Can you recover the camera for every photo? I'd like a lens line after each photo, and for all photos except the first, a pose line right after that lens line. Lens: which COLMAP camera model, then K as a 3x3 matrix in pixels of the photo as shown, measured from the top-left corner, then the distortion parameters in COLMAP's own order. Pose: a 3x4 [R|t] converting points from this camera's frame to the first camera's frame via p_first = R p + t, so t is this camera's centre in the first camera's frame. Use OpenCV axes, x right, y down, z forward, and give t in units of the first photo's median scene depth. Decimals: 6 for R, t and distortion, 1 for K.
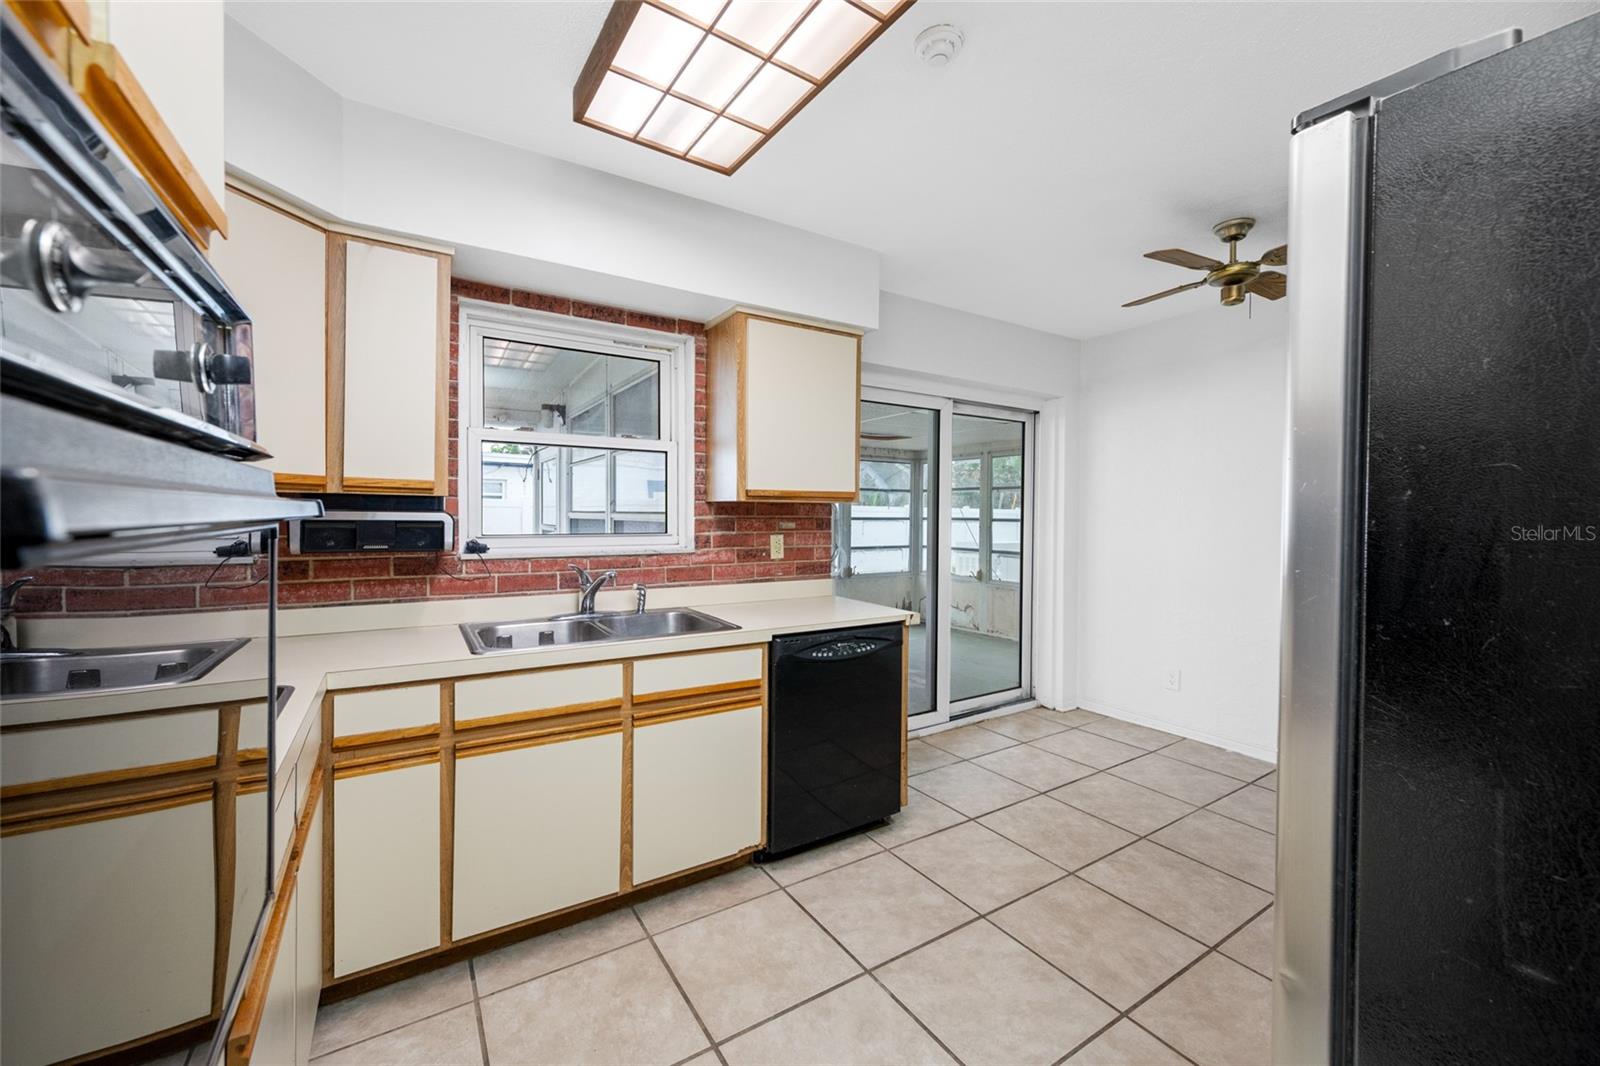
lens RADIAL K [[612.3, 0, 787.3], [0, 612.3, 527.8], [0, 0, 1]] dist [-0.000163, -0.000046]
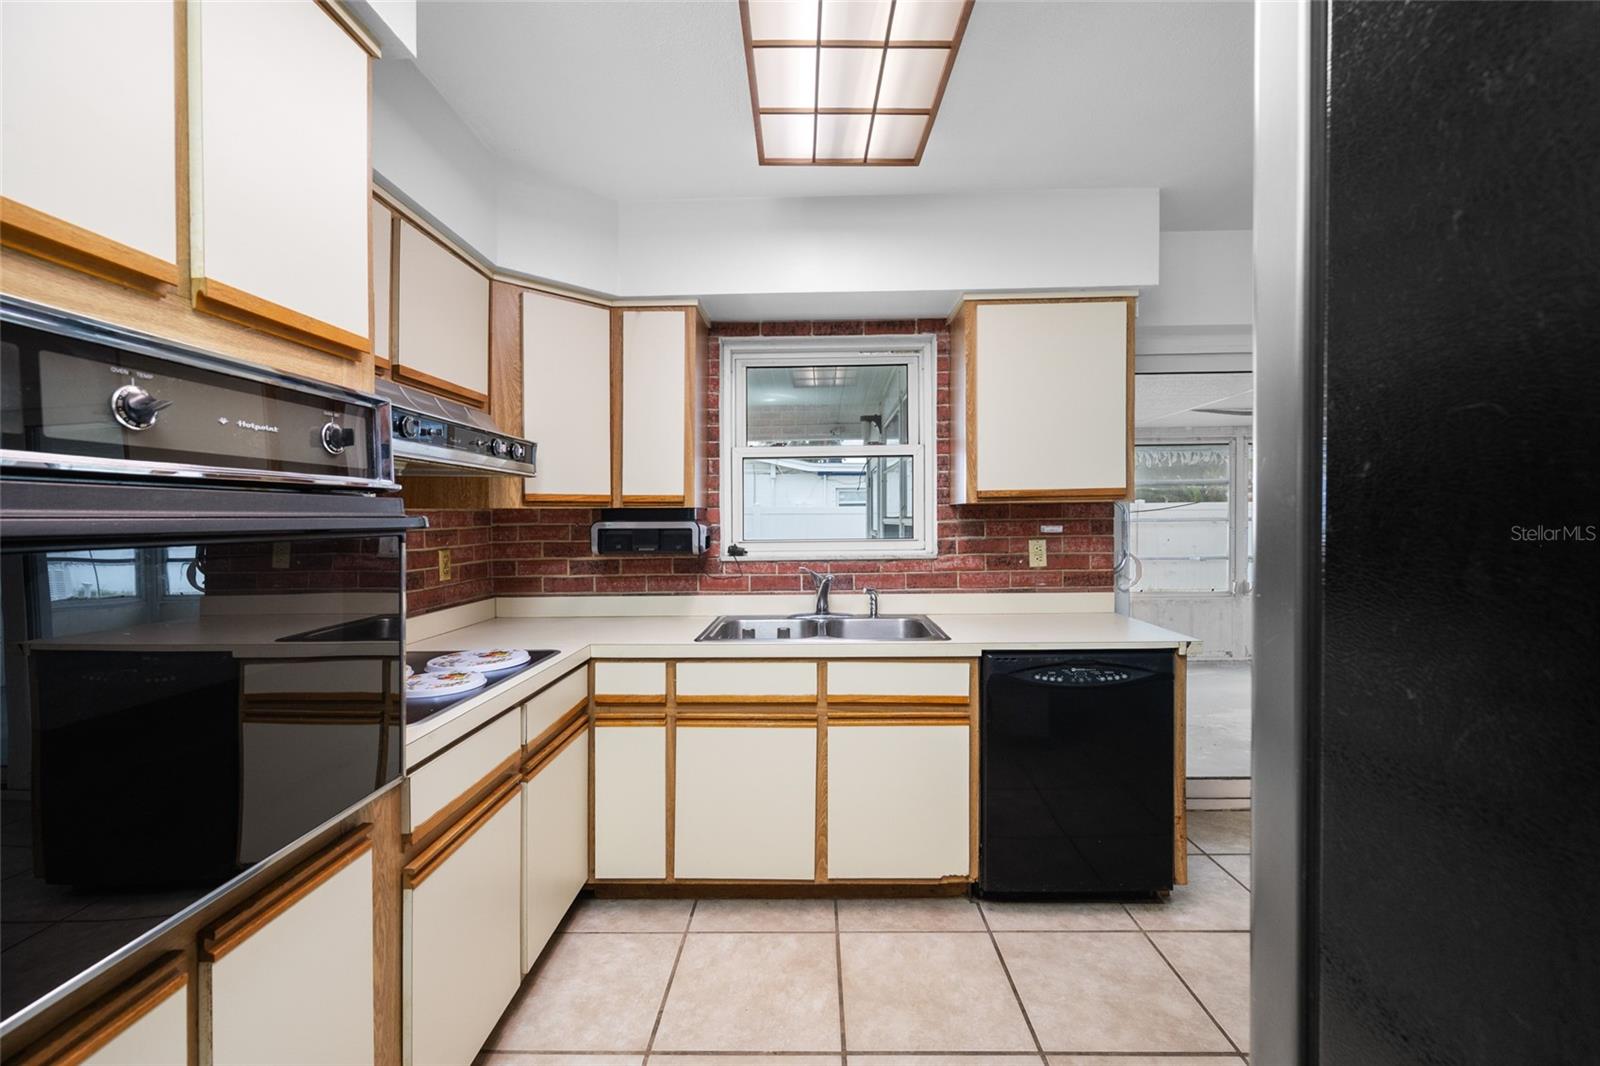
lens RADIAL K [[634.9, 0, 802.3], [0, 634.9, 529.9], [0, 0, 1]] dist [0.000722, -0.000267]
pose [[0.845946, -0.008732, -0.533196, 0.234847], [0.006194, 0.999959, -0.006549, 0.001114], [0.533232, 0.002238, 0.845966, 0.053990]]
